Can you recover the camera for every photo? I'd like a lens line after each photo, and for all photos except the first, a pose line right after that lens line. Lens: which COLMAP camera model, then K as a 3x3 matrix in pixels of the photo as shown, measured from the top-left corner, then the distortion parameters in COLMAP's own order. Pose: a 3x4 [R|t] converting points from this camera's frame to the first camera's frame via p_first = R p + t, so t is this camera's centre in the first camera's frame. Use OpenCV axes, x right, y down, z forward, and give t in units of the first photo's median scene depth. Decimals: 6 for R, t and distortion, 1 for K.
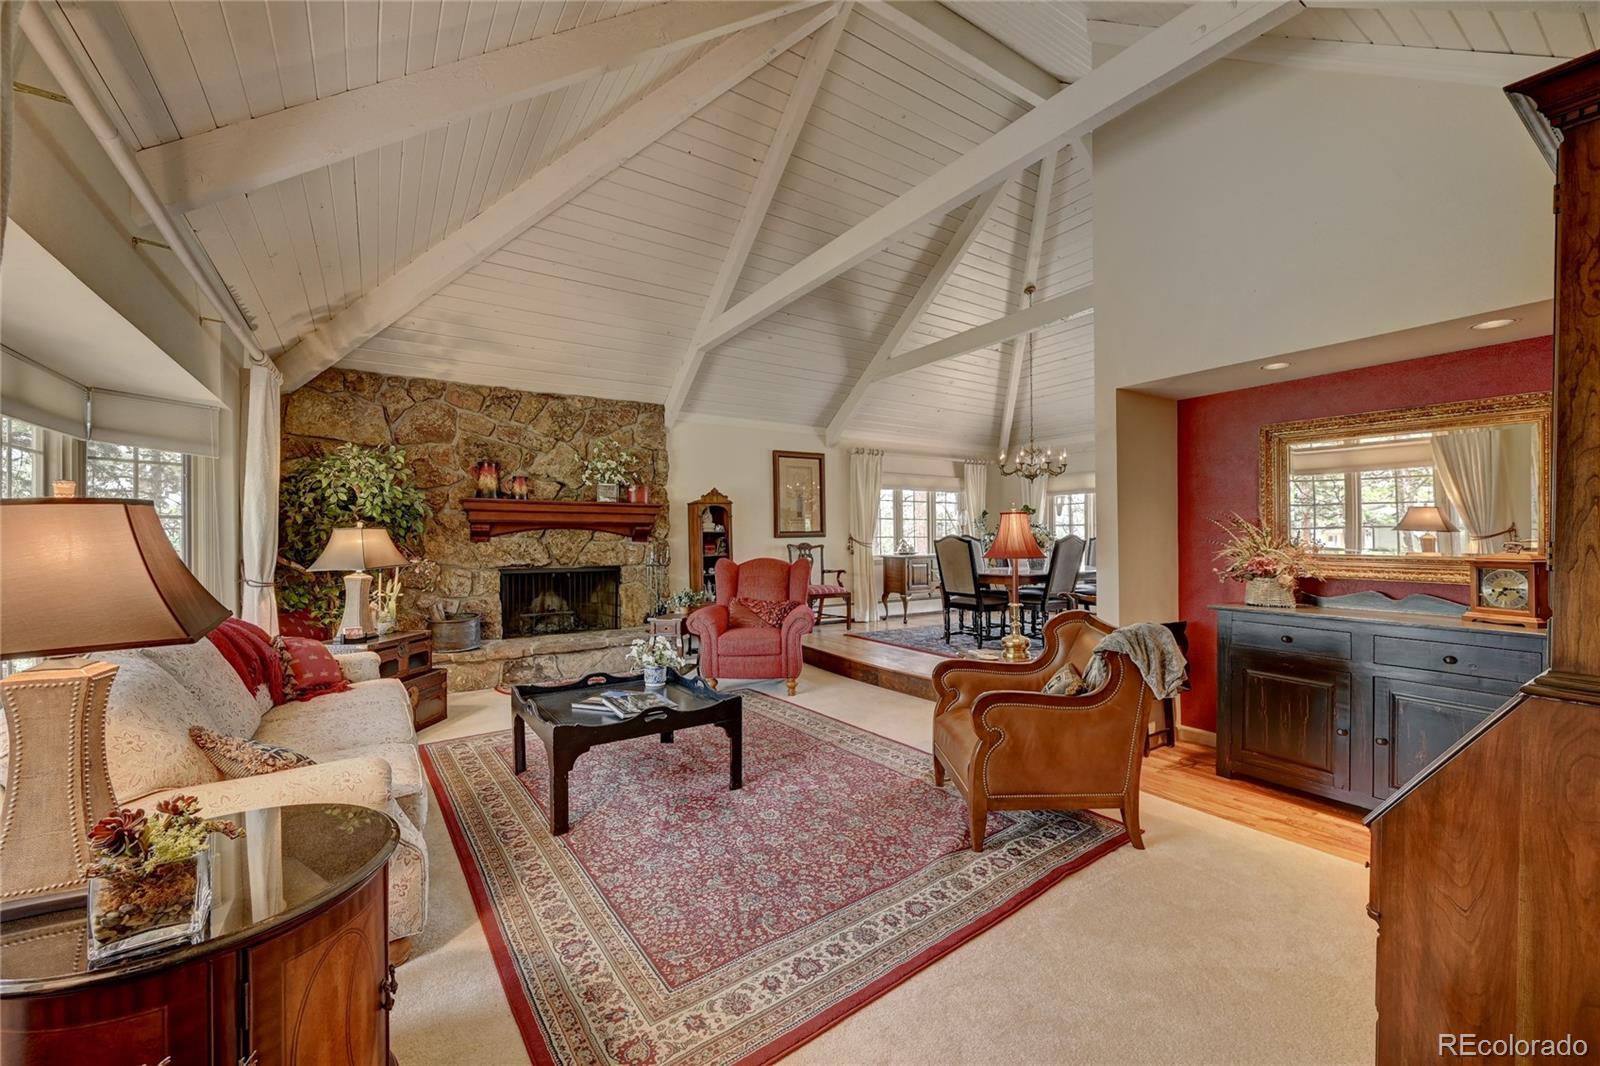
lens RADIAL K [[635.4, 0, 800.0], [0, 635.4, 533.0], [0, 0, 1]] dist [0.001626, 0.000077]
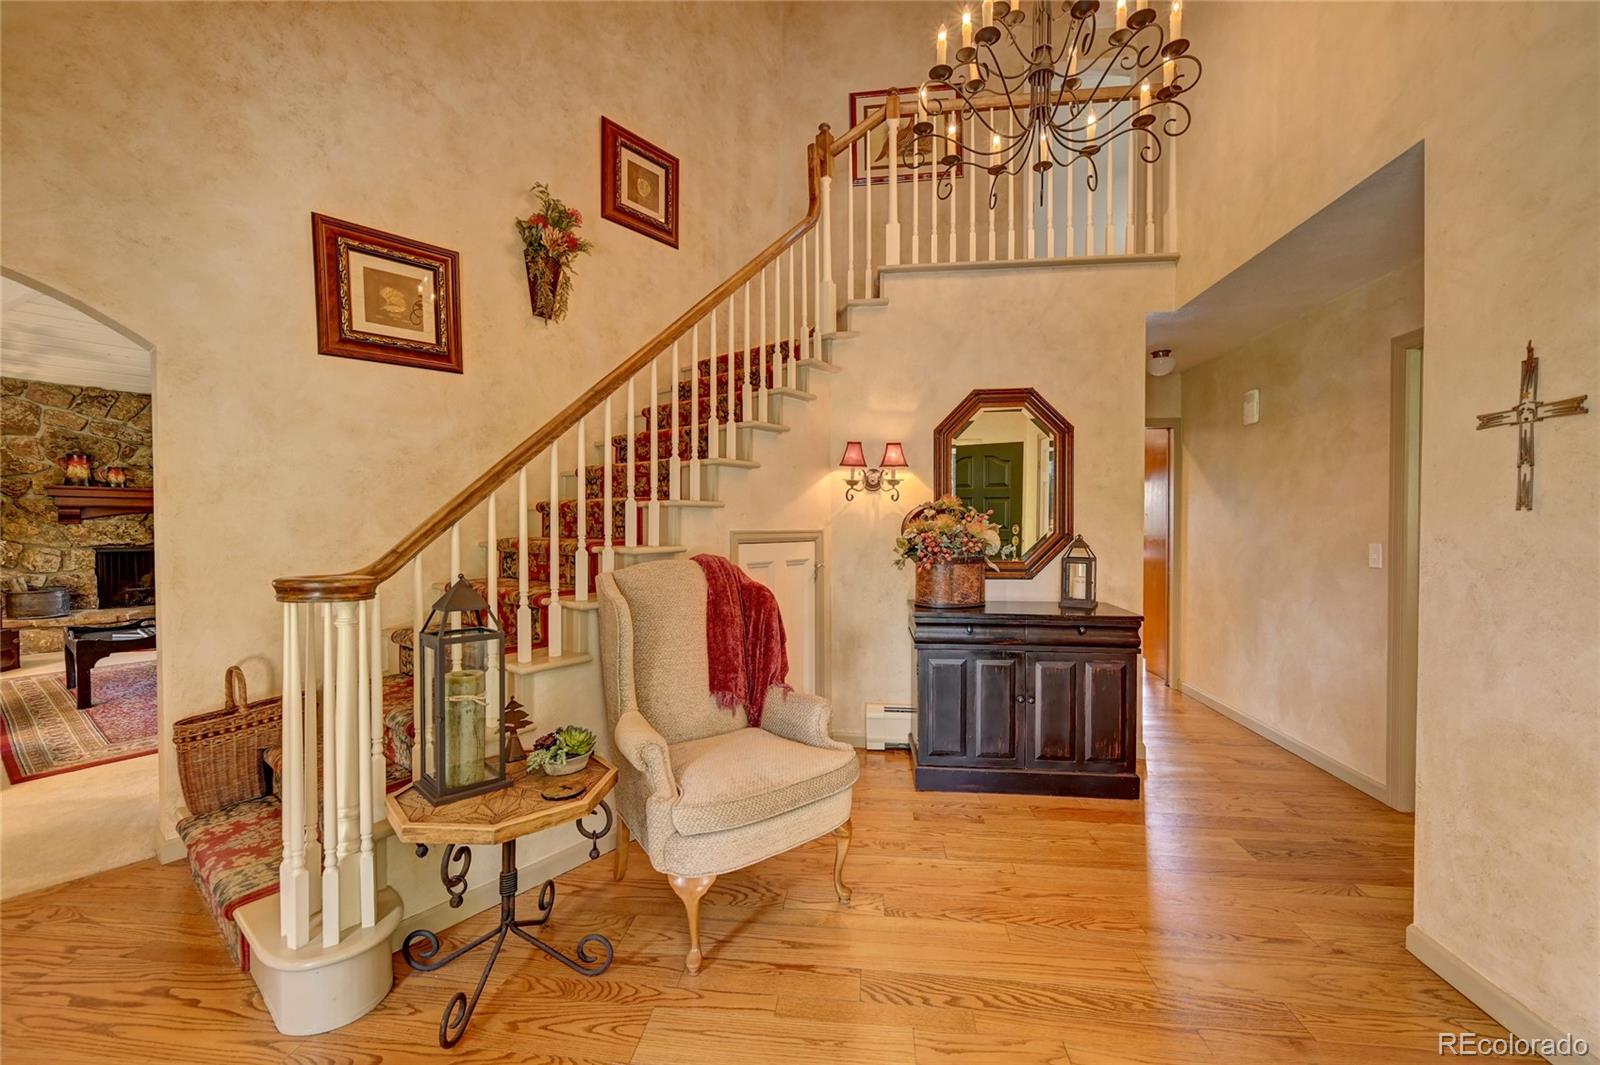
lens RADIAL K [[635.4, 0, 800.0], [0, 635.4, 532.5], [0, 0, 1]] dist [0.001626, 0.000077]
pose [[0.950826, 0.001448, 0.309722, 0.388355], [-0.008276, 0.999751, 0.020732, -0.005103], [-0.309615, -0.022276, 0.950601, -0.491874]]
